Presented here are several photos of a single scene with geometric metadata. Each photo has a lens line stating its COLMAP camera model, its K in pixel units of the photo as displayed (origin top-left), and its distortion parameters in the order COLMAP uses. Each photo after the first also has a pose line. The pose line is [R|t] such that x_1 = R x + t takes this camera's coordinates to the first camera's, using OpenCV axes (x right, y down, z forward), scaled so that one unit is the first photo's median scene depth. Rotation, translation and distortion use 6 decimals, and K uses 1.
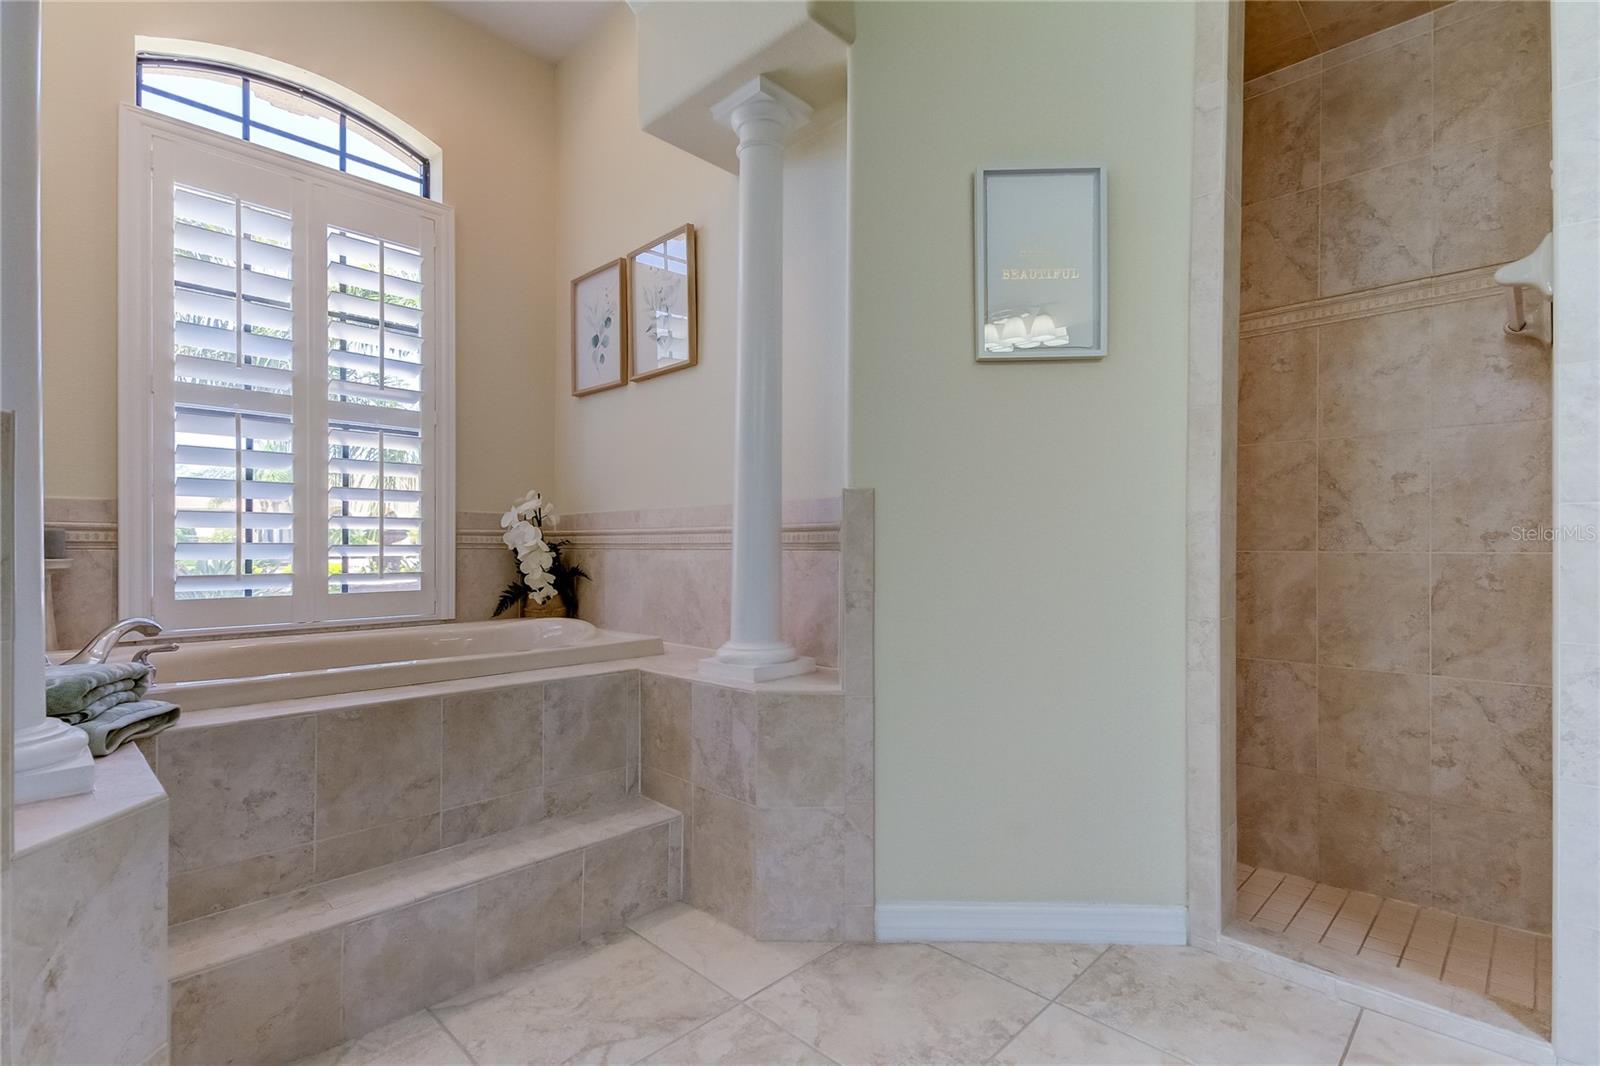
lens RADIAL K [[744.9, 0, 800.1], [0, 744.9, 542.4], [0, 0, 1]] dist [0.021940, -0.000040]
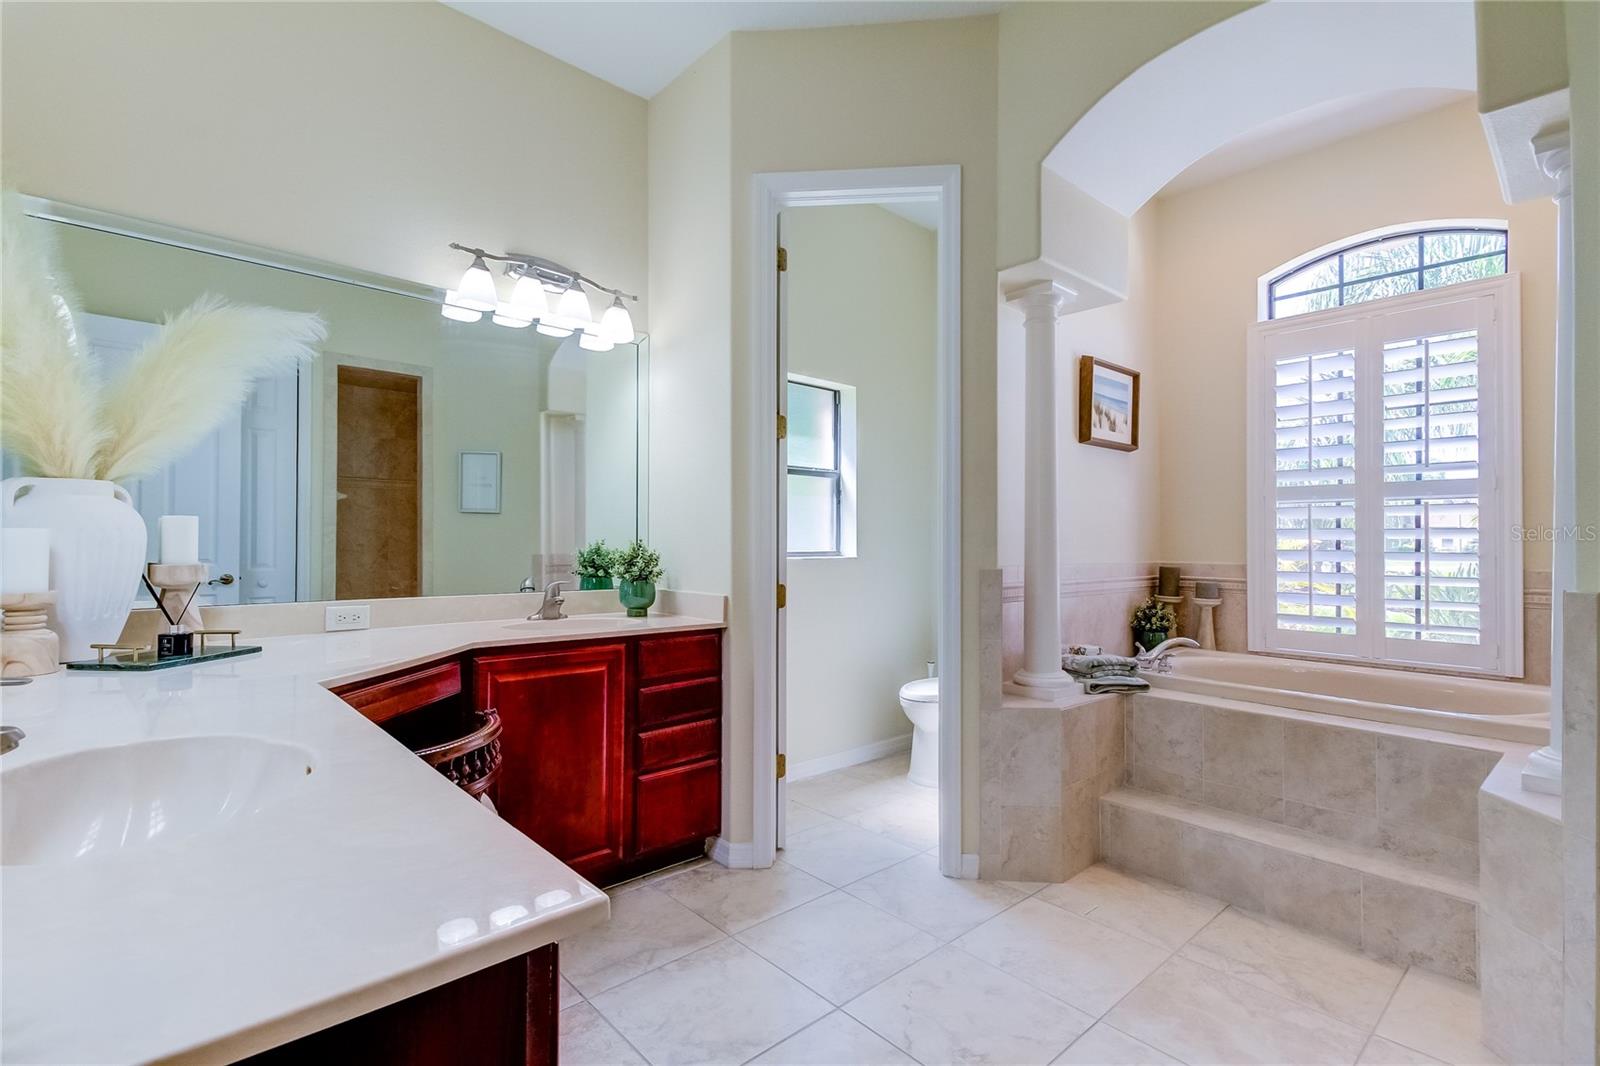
lens RADIAL K [[737.7, 0, 804.0], [0, 737.7, 539.6], [0, 0, 1]] dist [0.001360, -0.000636]
pose [[-0.052863, -0.006596, -0.998580, 0.916189], [-0.004910, 0.999968, -0.006345, -0.115329], [0.998590, 0.004567, -0.052894, 0.146489]]
